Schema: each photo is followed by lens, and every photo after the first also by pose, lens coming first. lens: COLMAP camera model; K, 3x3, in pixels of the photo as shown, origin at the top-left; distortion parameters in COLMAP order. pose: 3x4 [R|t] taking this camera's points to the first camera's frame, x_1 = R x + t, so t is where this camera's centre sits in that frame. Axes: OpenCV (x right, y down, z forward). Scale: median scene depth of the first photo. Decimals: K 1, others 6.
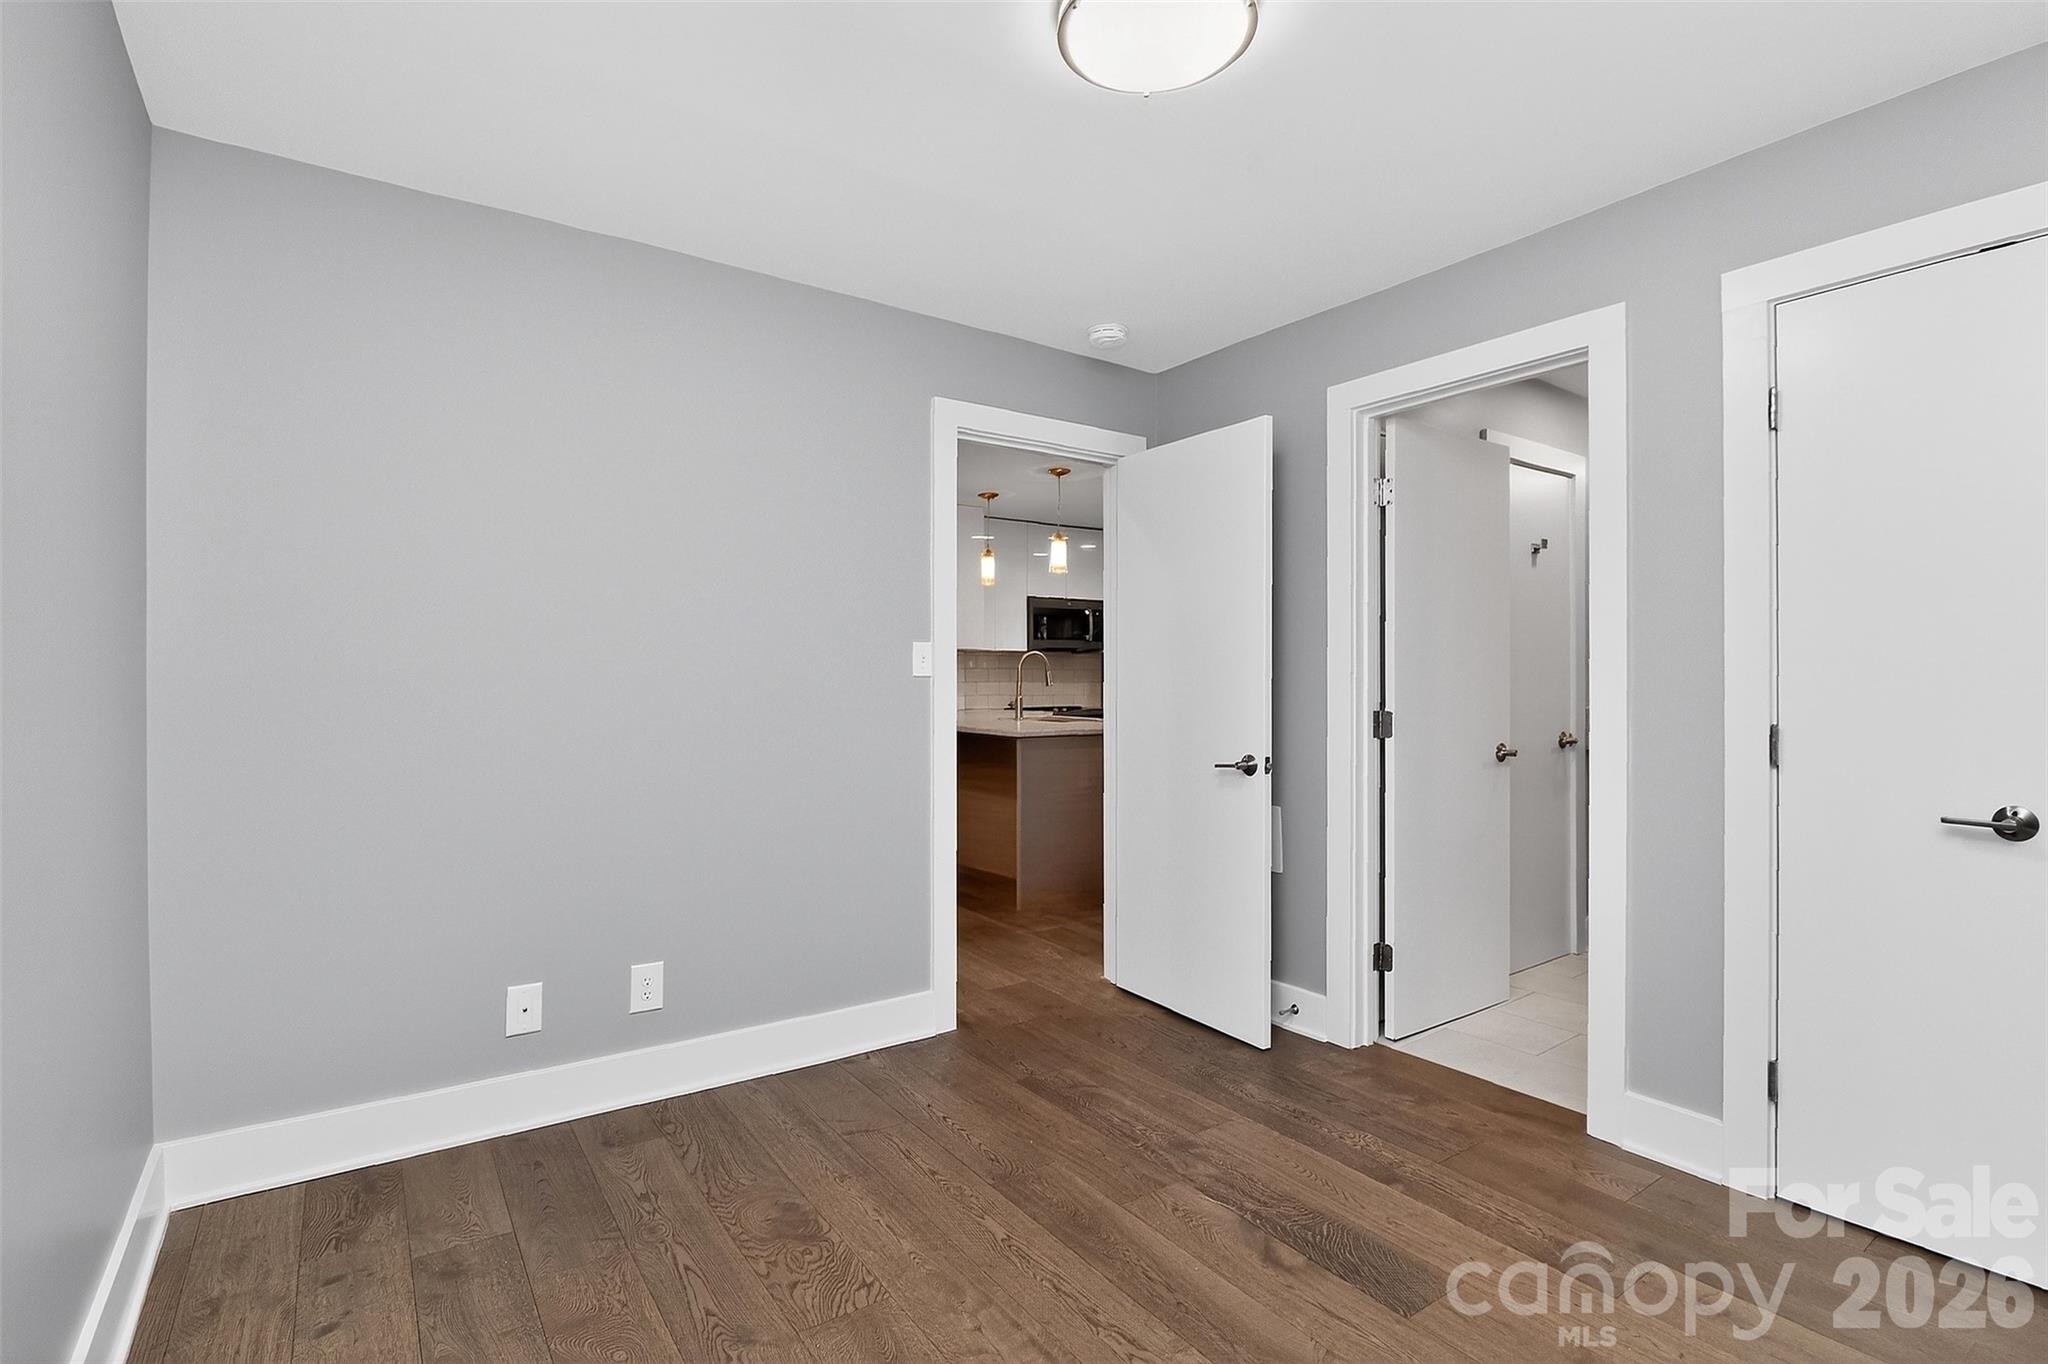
lens RADIAL K [[980.4, 0, 1019.6], [0, 980.4, 675.0], [0, 0, 1]] dist [0.009909, -0.014047]
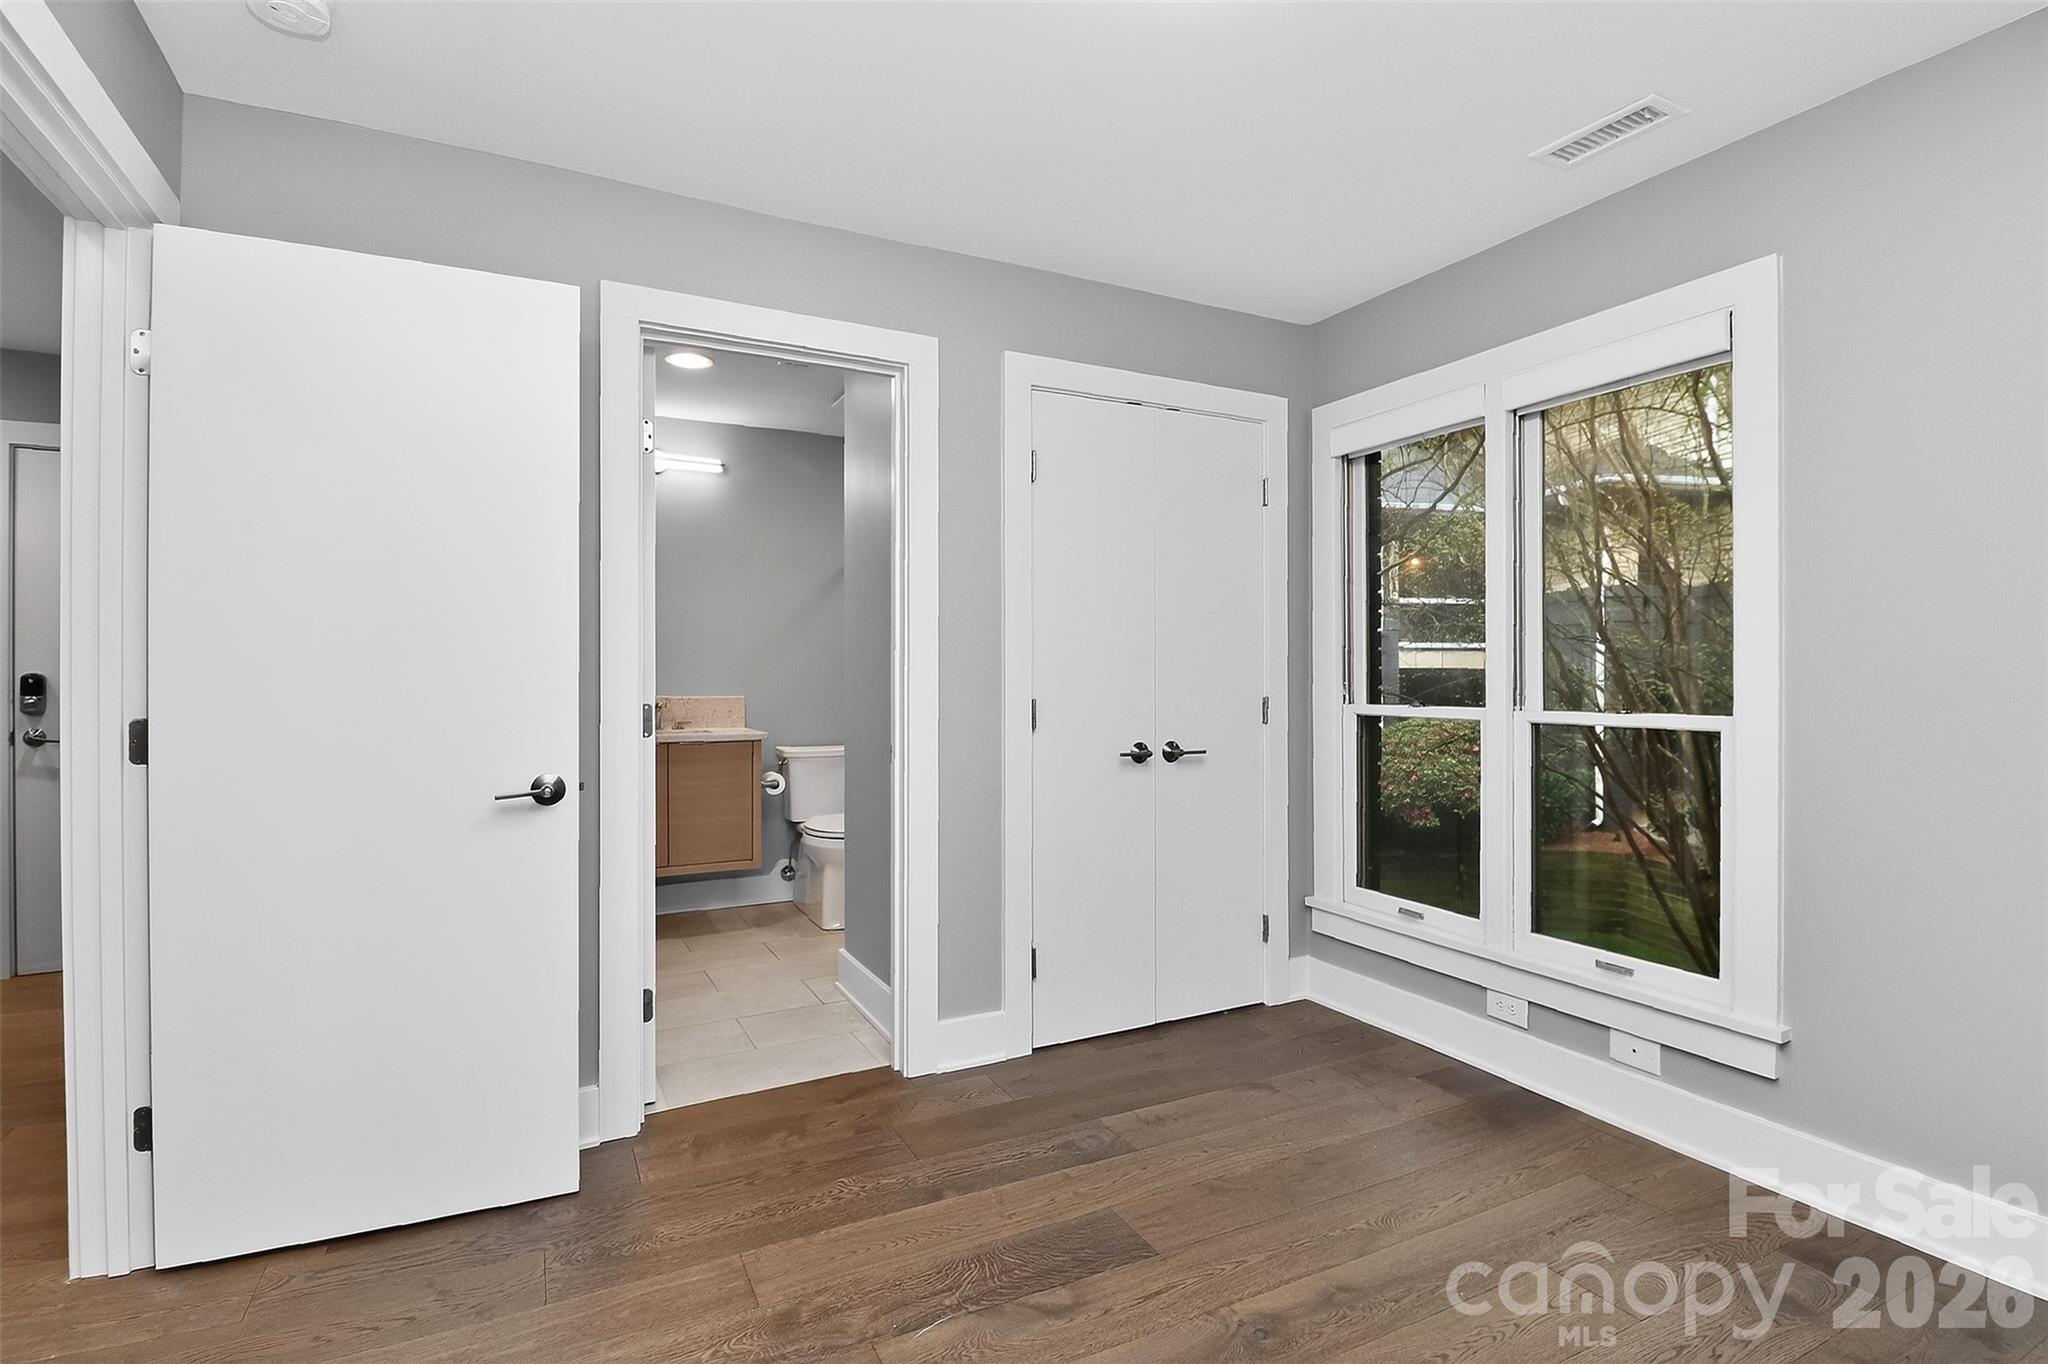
lens RADIAL K [[980.4, 0, 1019.6], [0, 980.4, 675.0], [0, 0, 1]] dist [0.009909, -0.014047]
pose [[0.140868, -0.003160, 0.990023, -0.520109], [0.005689, 0.999981, 0.002382, 0.012523], [-0.990012, 0.005296, 0.140883, 0.749301]]
